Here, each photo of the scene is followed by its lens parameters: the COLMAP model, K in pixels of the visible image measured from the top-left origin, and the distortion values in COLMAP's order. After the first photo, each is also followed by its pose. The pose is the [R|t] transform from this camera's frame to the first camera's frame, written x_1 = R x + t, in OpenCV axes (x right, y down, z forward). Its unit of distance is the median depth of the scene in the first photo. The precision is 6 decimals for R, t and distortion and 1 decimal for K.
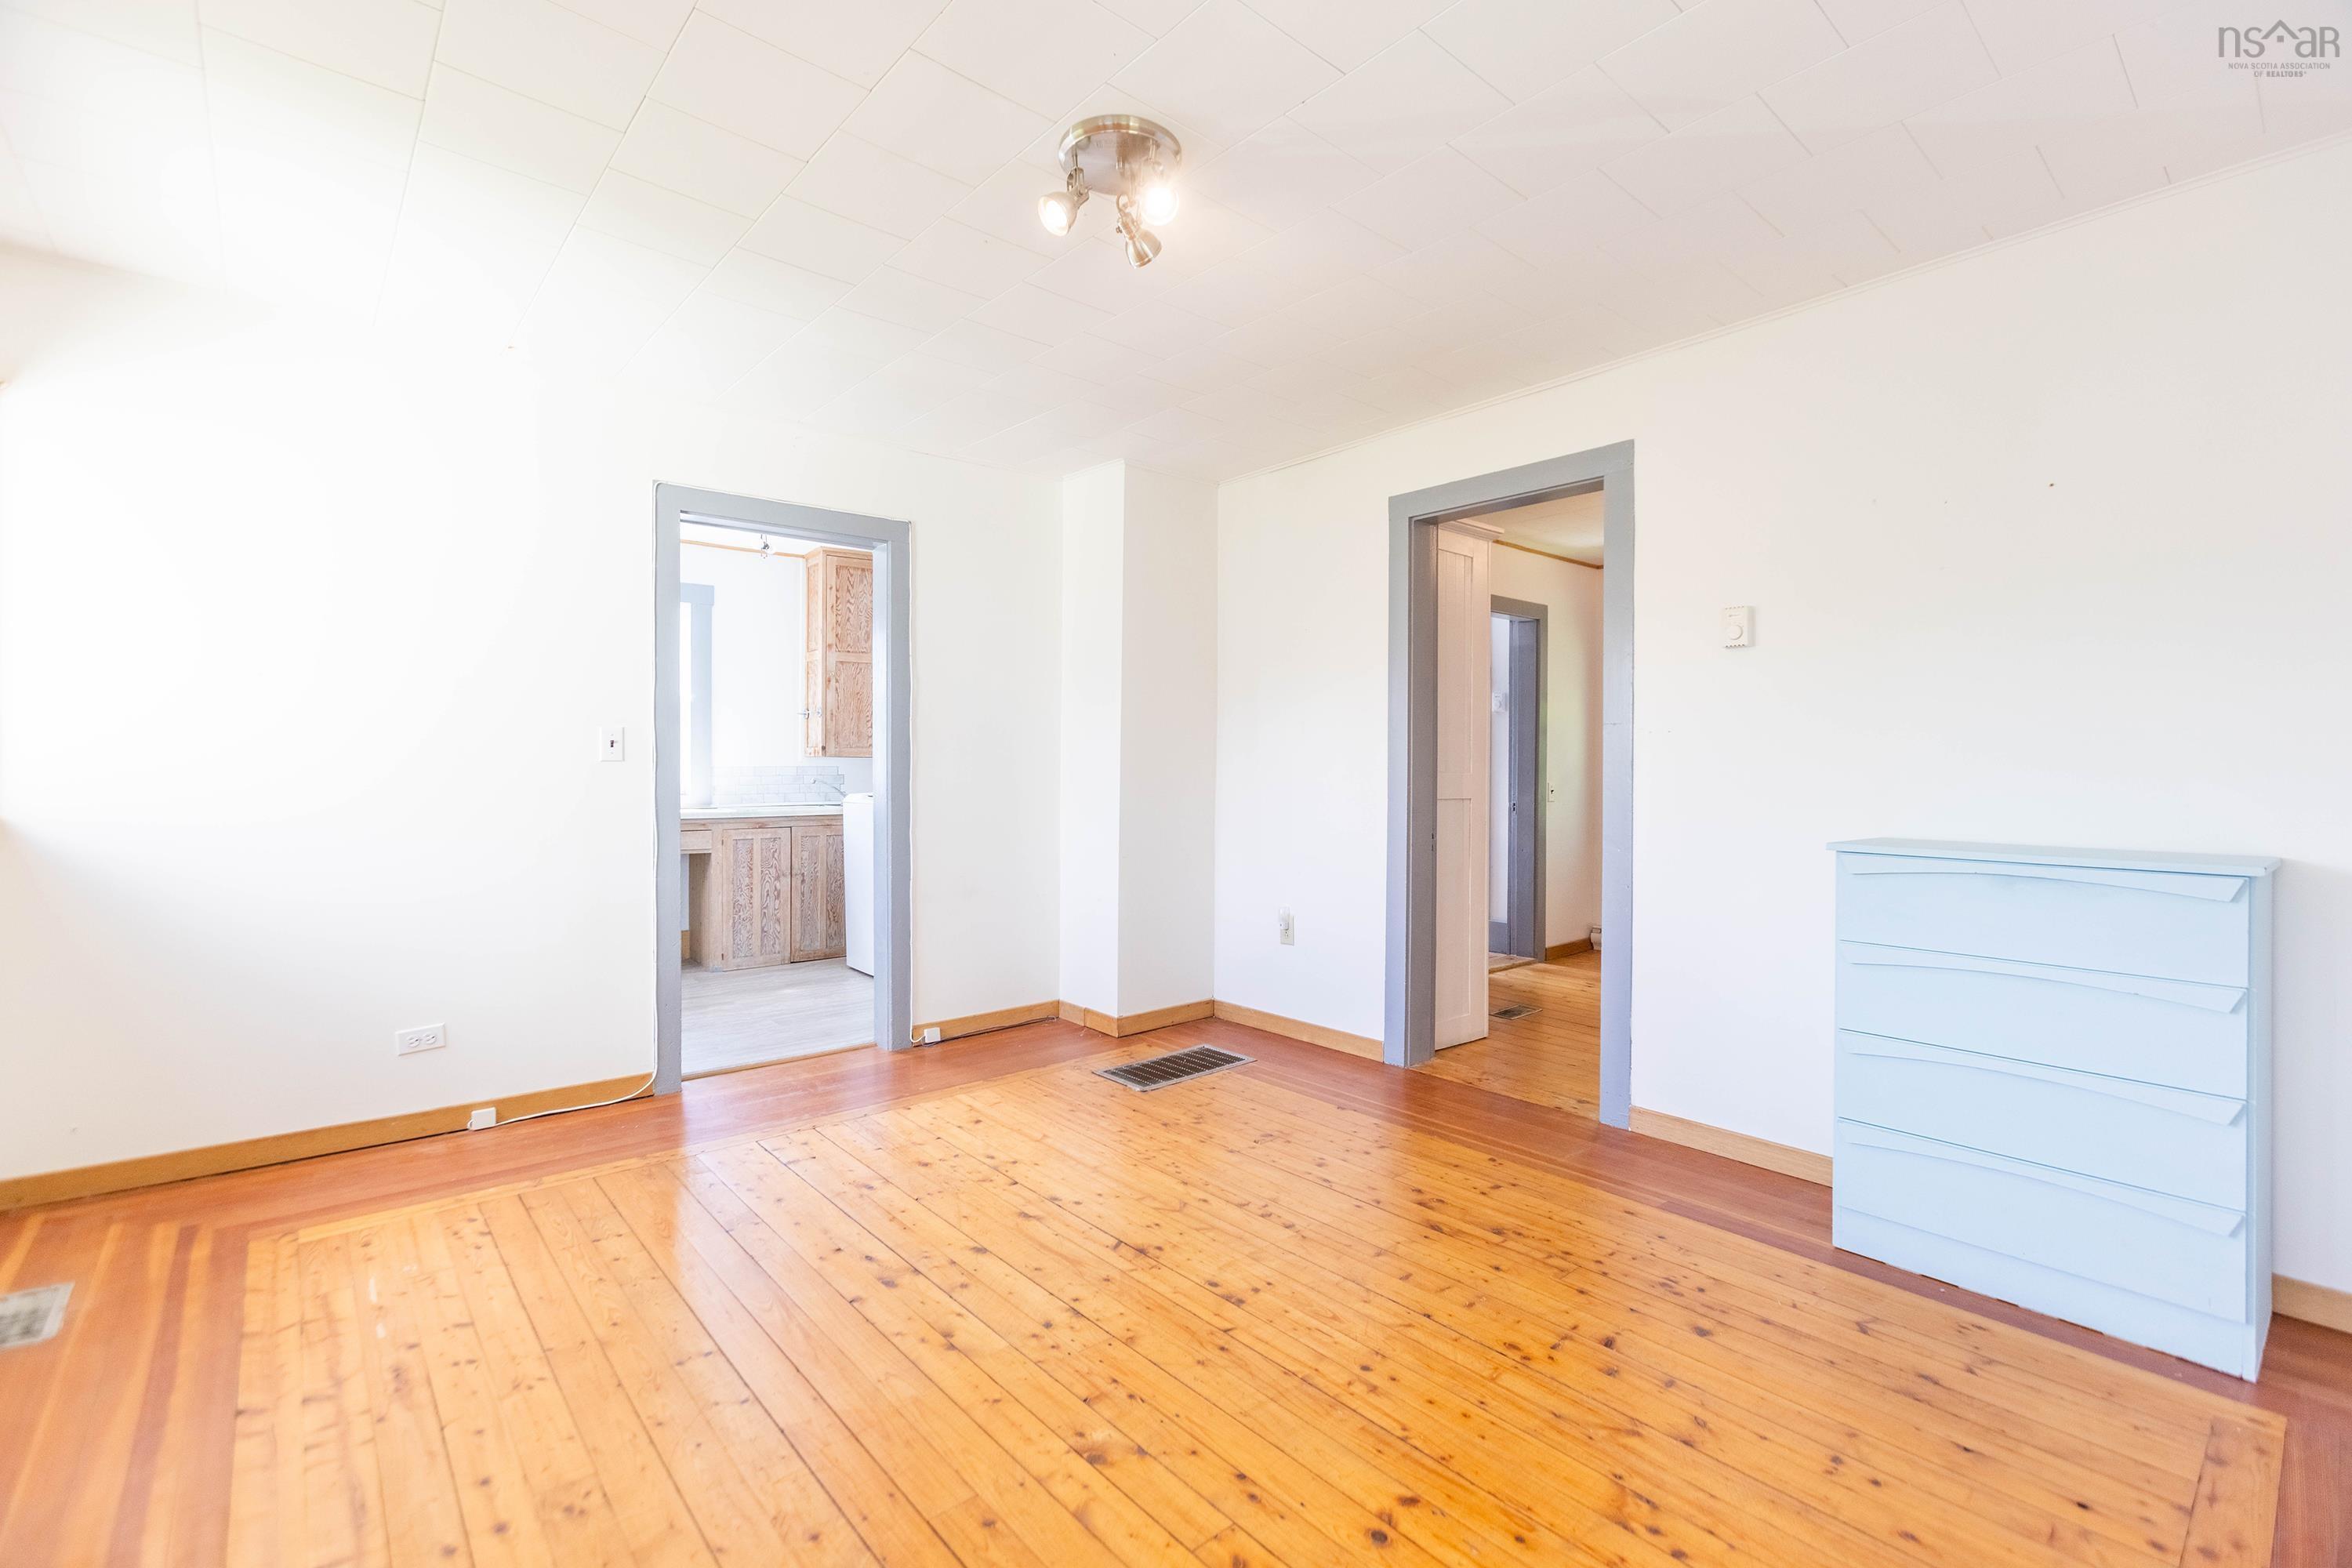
lens RADIAL K [[1029.6, 0, 1177.9], [0, 1029.6, 774.1], [0, 0, 1]] dist [-0.002359, 0.001683]
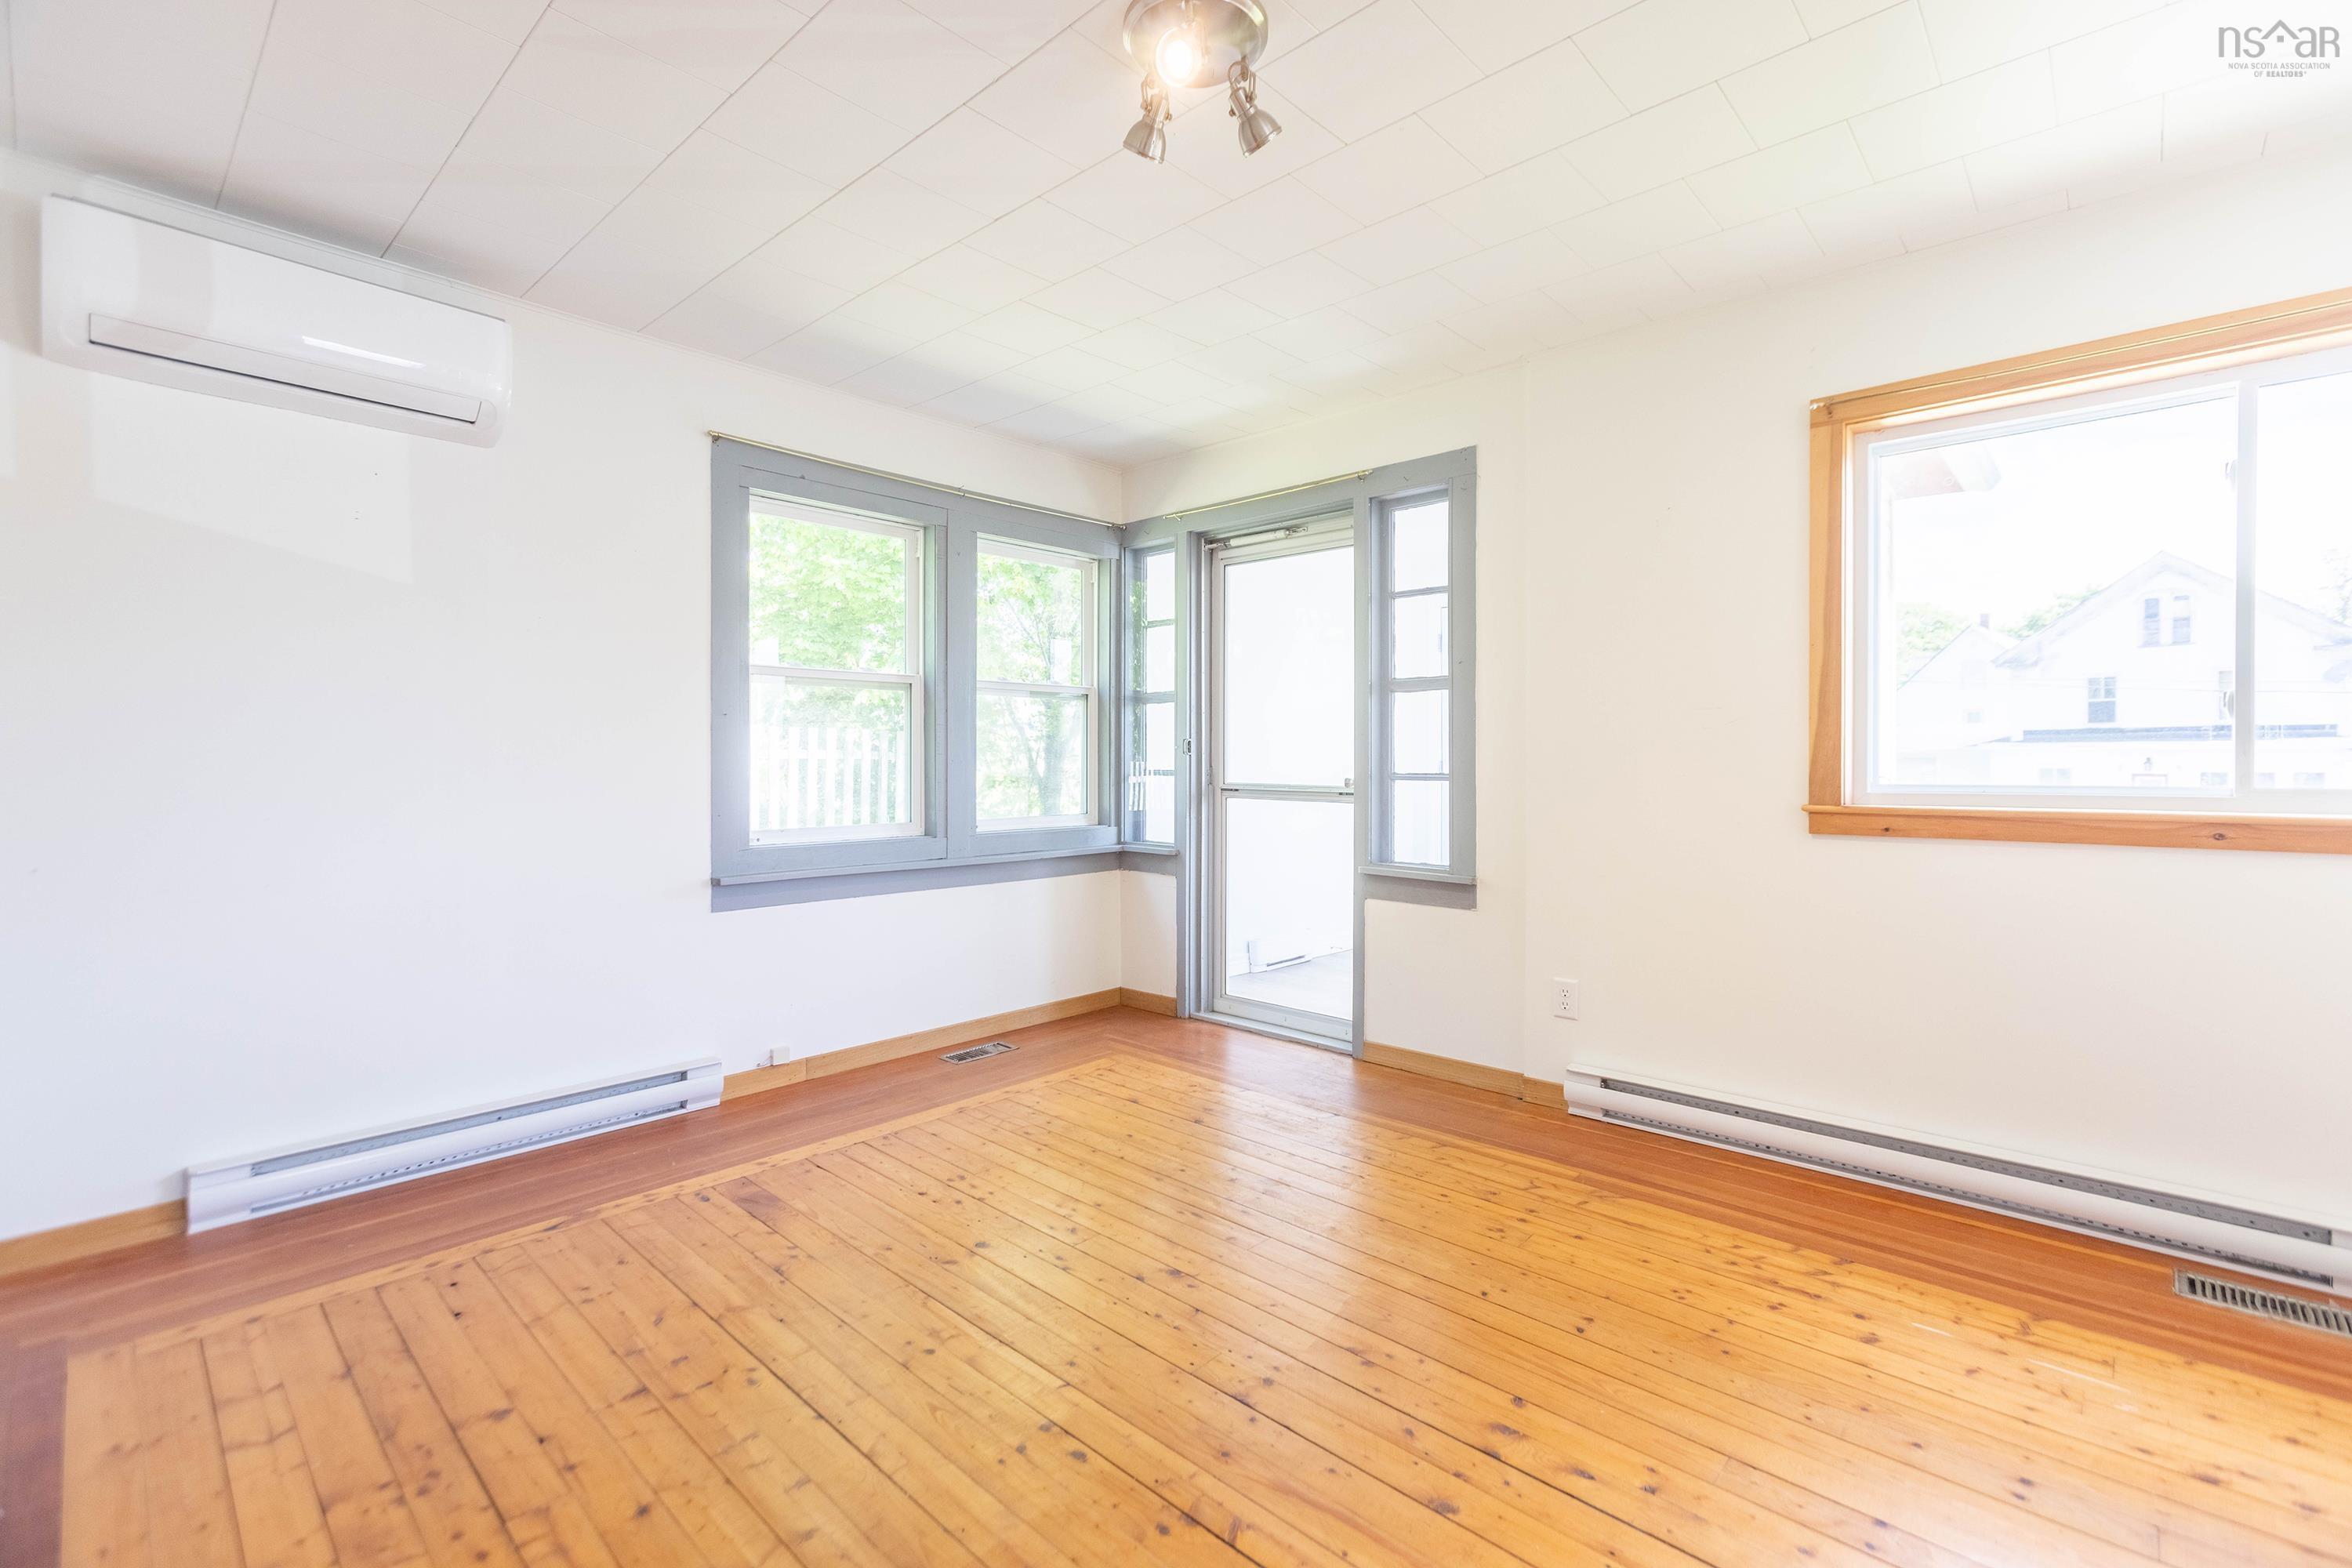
lens RADIAL K [[1029.6, 0, 1174.6], [0, 1029.6, 770.5], [0, 0, 1]] dist [-0.002359, 0.001683]
pose [[-0.994899, -0.005946, -0.100704, 0.048363], [-0.007892, 0.999790, 0.018928, -0.007002], [0.100570, 0.019626, -0.994736, 1.924668]]
